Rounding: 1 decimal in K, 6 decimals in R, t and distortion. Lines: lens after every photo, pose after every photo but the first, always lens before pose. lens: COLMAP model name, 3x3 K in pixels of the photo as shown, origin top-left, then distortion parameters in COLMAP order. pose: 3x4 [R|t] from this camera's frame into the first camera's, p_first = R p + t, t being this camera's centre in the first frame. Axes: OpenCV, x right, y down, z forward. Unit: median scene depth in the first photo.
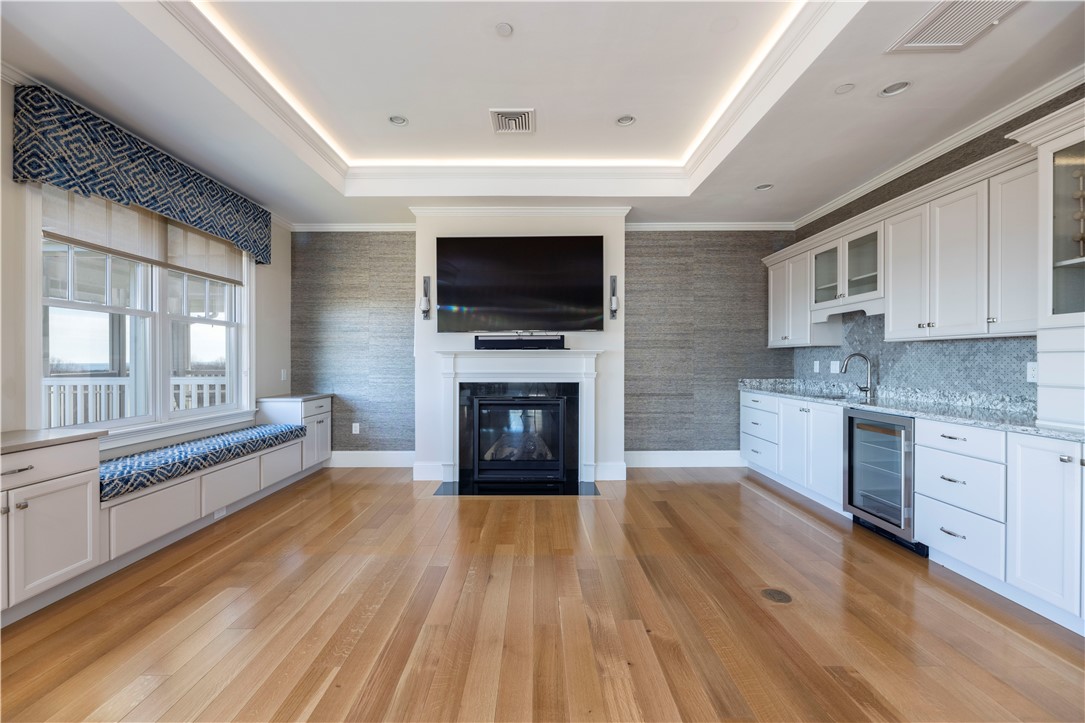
lens RADIAL K [[438.7, 0, 538.4], [0, 438.7, 360.3], [0, 0, 1]] dist [0.002353, 0.000466]
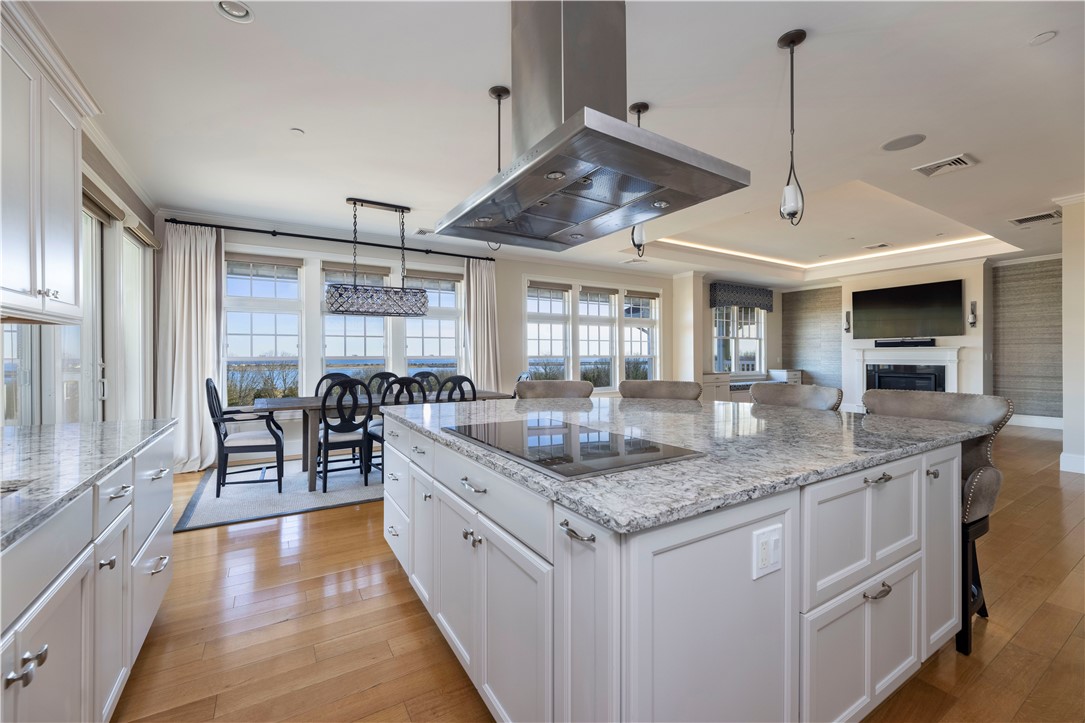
lens RADIAL K [[438.7, 0, 541.2], [0, 438.7, 353.8], [0, 0, 1]] dist [0.002353, 0.000466]
pose [[0.515395, -0.002232, -0.856950, 0.750970], [0.002116, 0.999997, -0.001333, 0.003348], [0.856950, -0.001126, 0.515398, -1.251936]]
